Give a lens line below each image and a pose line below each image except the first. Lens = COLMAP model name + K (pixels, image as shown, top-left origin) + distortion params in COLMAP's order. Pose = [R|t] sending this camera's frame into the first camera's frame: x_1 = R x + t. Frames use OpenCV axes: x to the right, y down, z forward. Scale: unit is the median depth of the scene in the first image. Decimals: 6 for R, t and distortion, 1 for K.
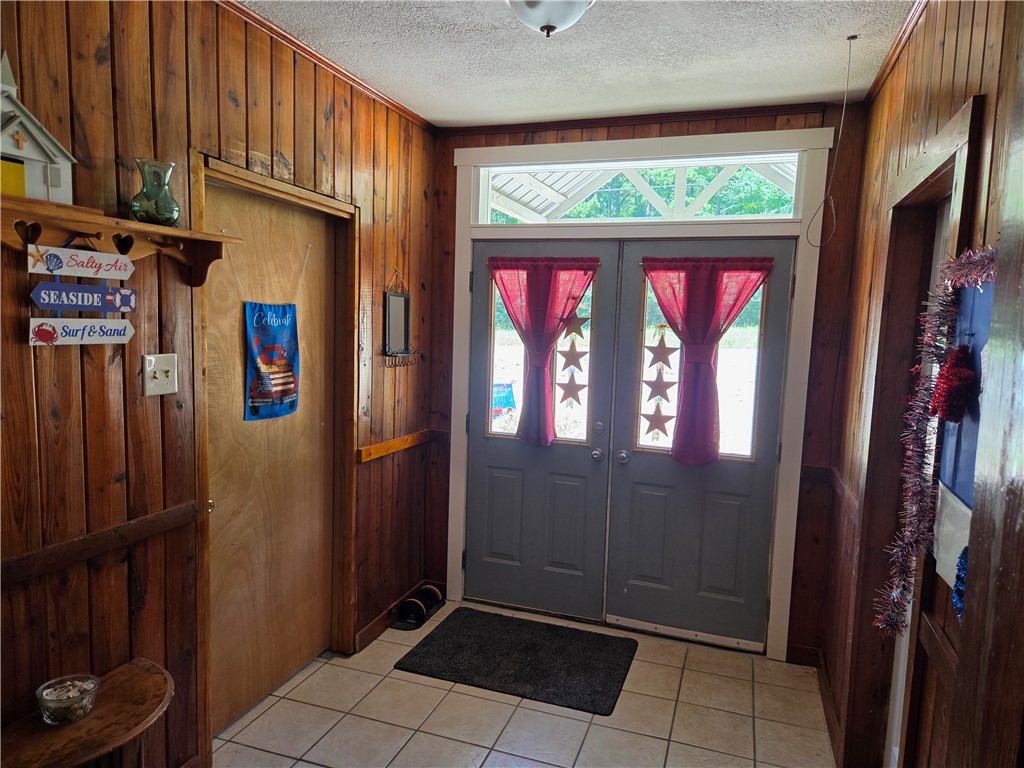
lens RADIAL K [[686.4, 0, 506.3], [0, 686.4, 392.7], [0, 0, 1]] dist [0.044979, -0.000314]
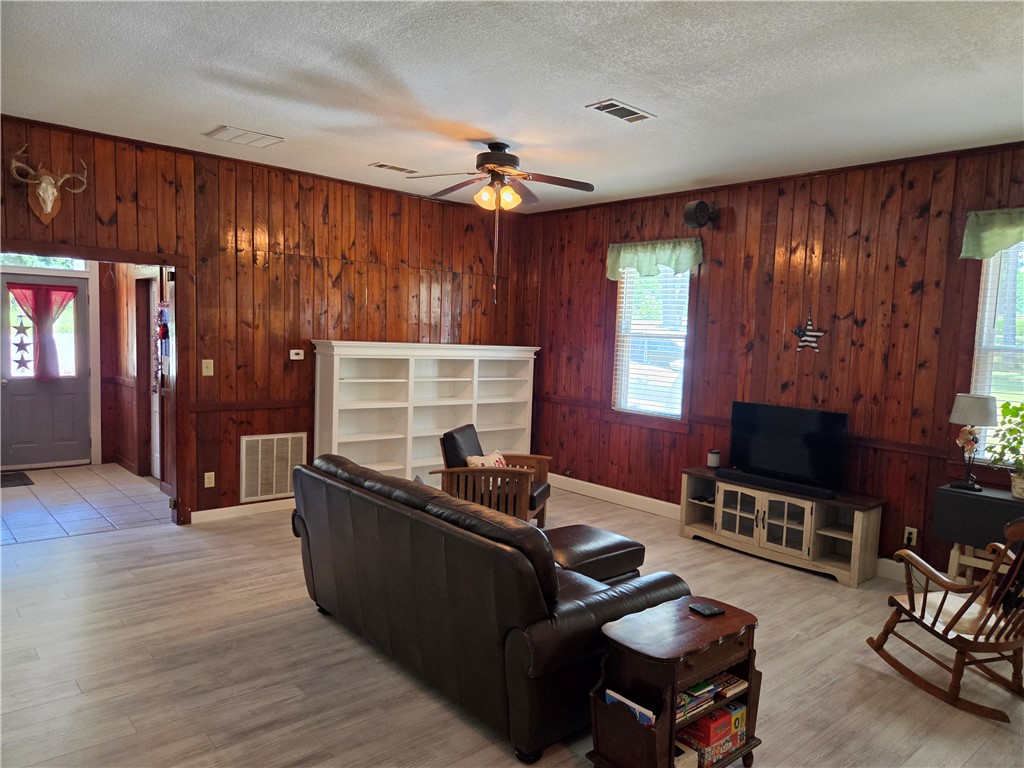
lens RADIAL K [[686.4, 0, 508.8], [0, 686.4, 393.7], [0, 0, 1]] dist [0.044979, -0.000314]
pose [[0.490657, -0.093227, 0.866351, -0.892783], [0.073583, 0.995142, 0.065413, 0.103803], [-0.868240, 0.031653, 0.495133, -1.287407]]
